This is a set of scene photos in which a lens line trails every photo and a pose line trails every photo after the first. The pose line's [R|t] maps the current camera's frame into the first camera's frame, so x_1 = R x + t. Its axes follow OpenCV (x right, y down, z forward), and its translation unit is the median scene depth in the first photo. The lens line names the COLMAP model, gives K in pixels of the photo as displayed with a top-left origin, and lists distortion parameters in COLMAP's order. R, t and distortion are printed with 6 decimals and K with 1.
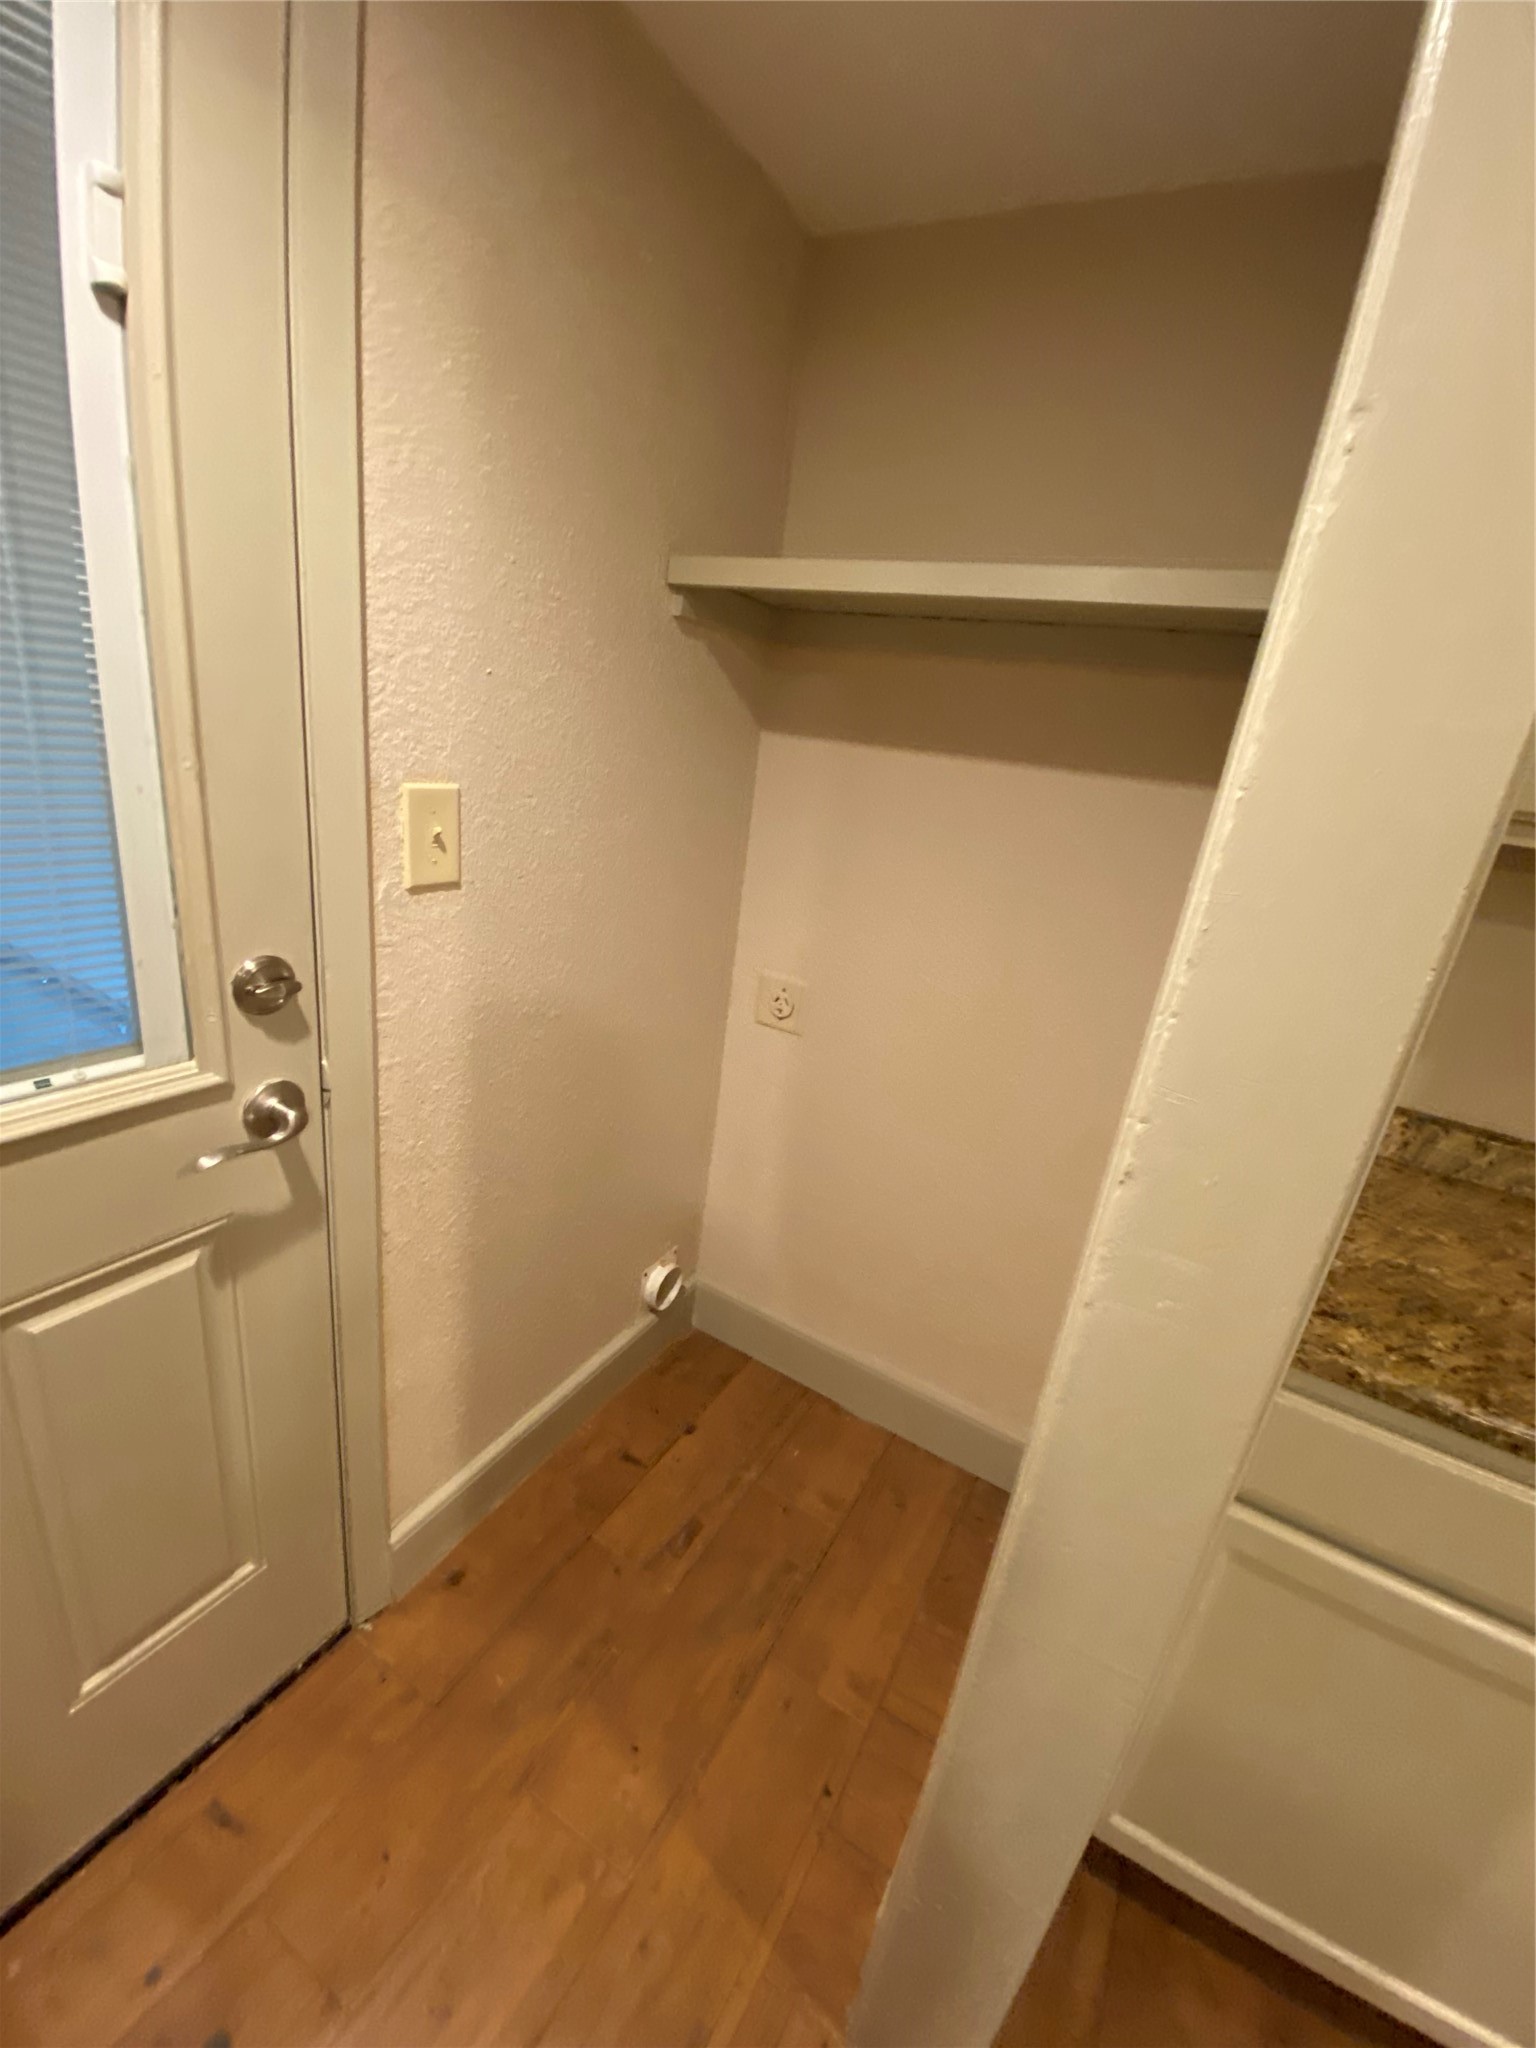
lens RADIAL K [[808.0, 0, 768.0], [0, 808.0, 1024.0], [0, 0, 1]] dist [0.002643, 0.000091]
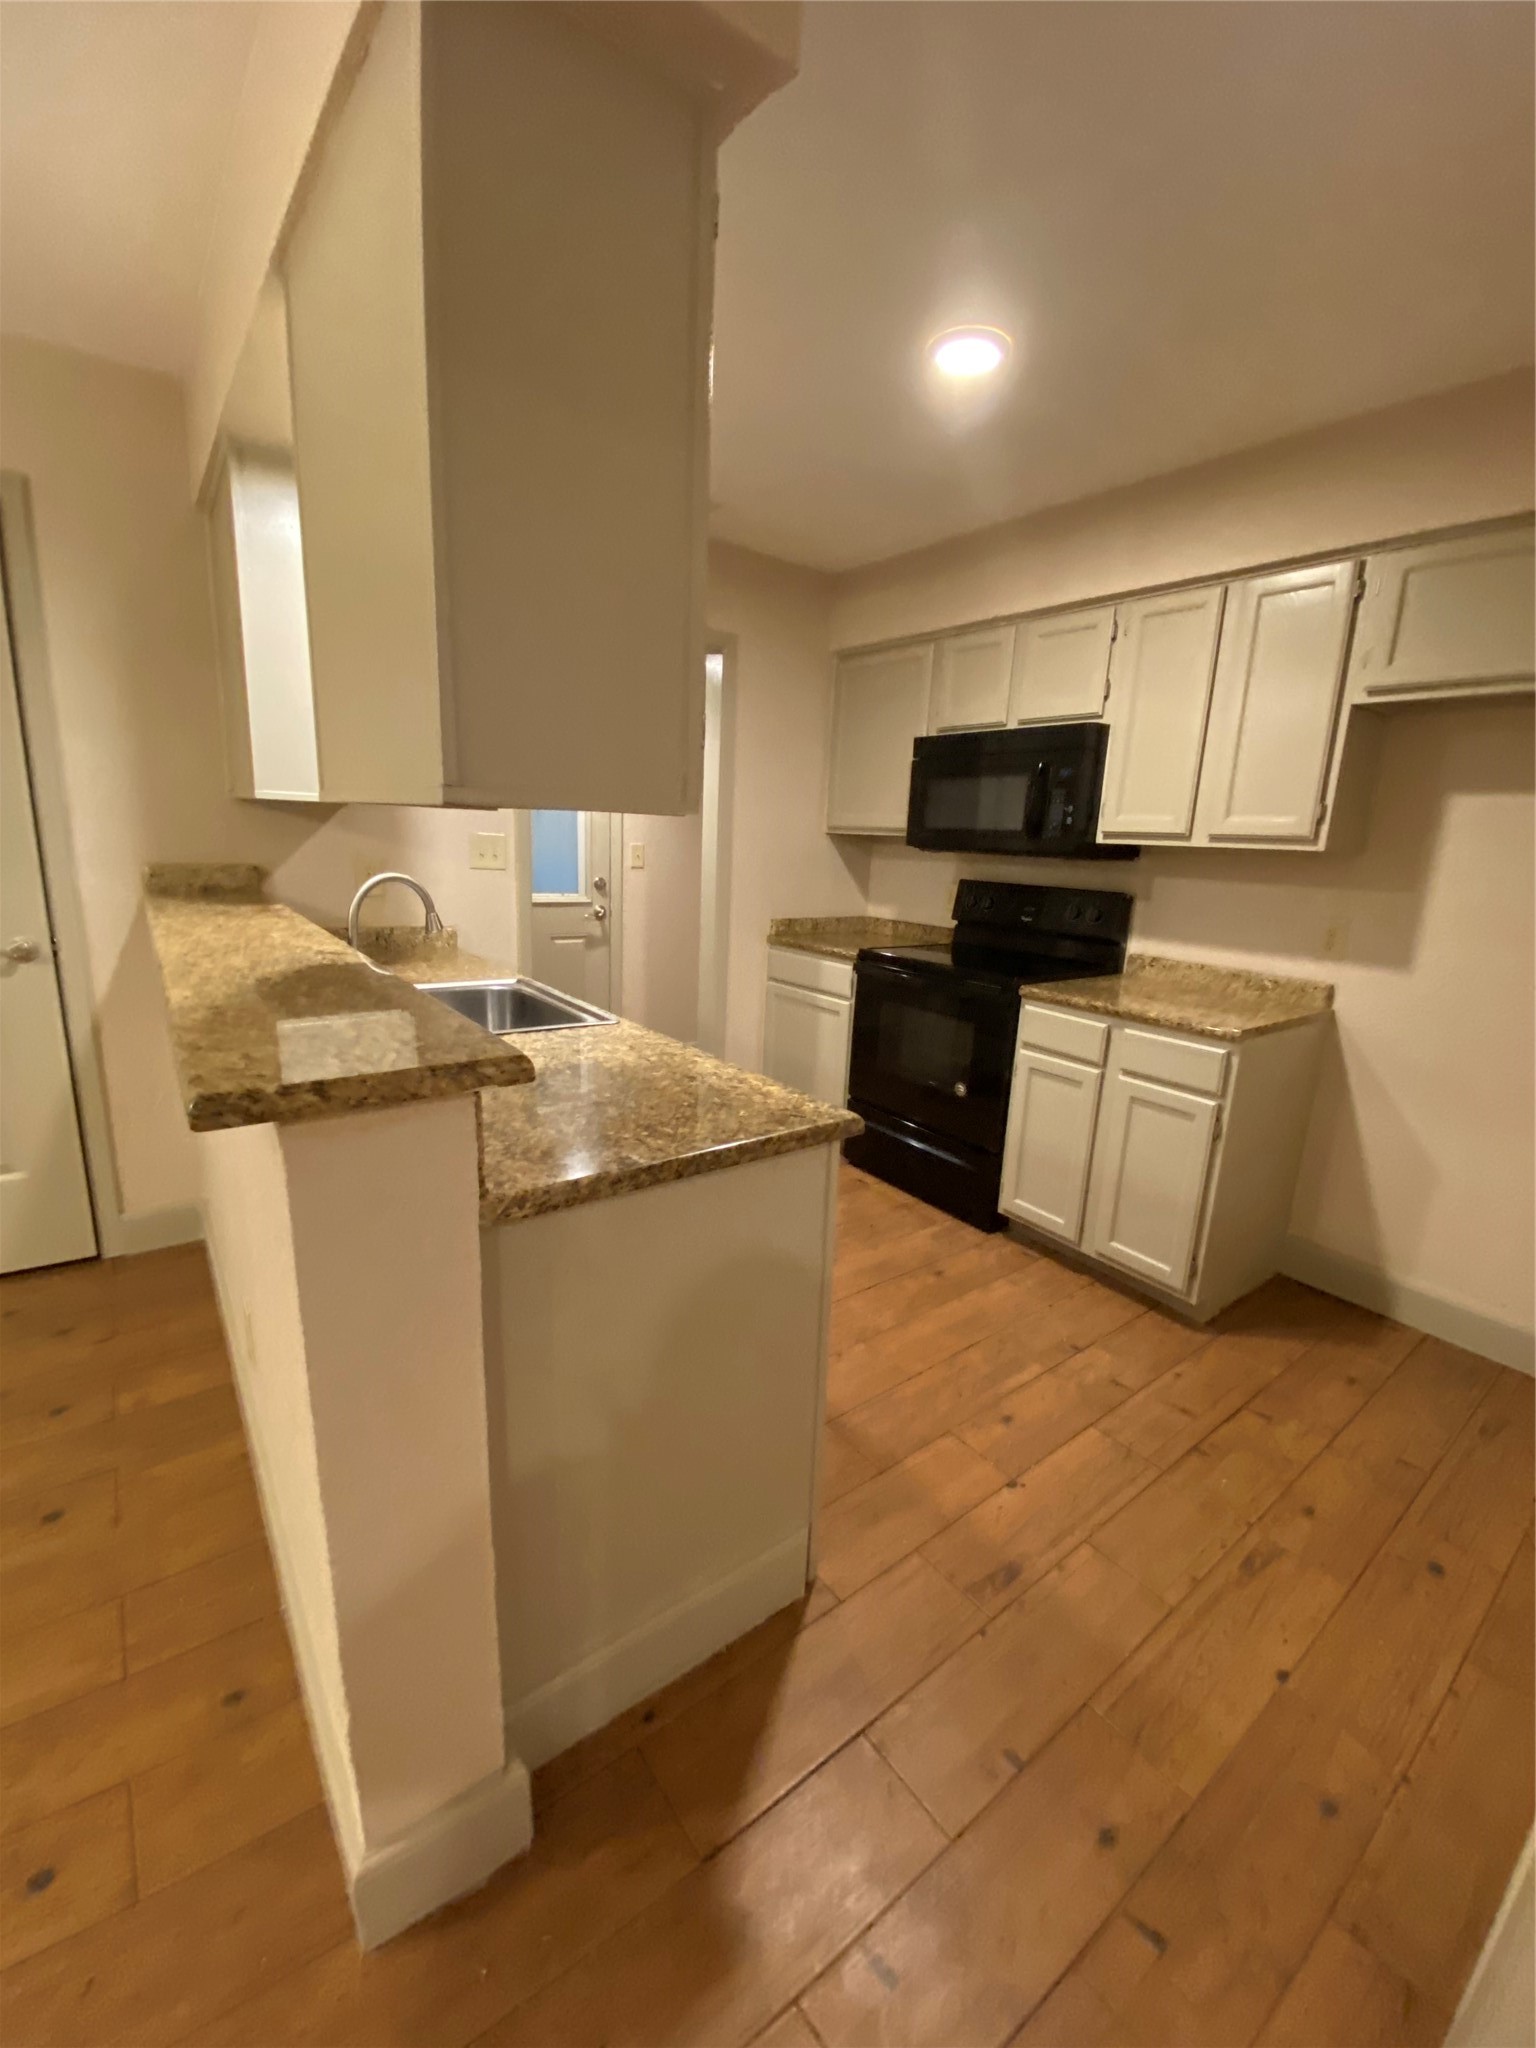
lens RADIAL K [[808.0, 0, 768.0], [0, 808.0, 1024.0], [0, 0, 1]] dist [0.002643, 0.000091]
pose [[0.913758, -0.001922, -0.406254, 2.142299], [-0.054670, 0.990311, -0.127652, 1.273485], [0.402563, 0.138853, 0.904800, -2.705771]]
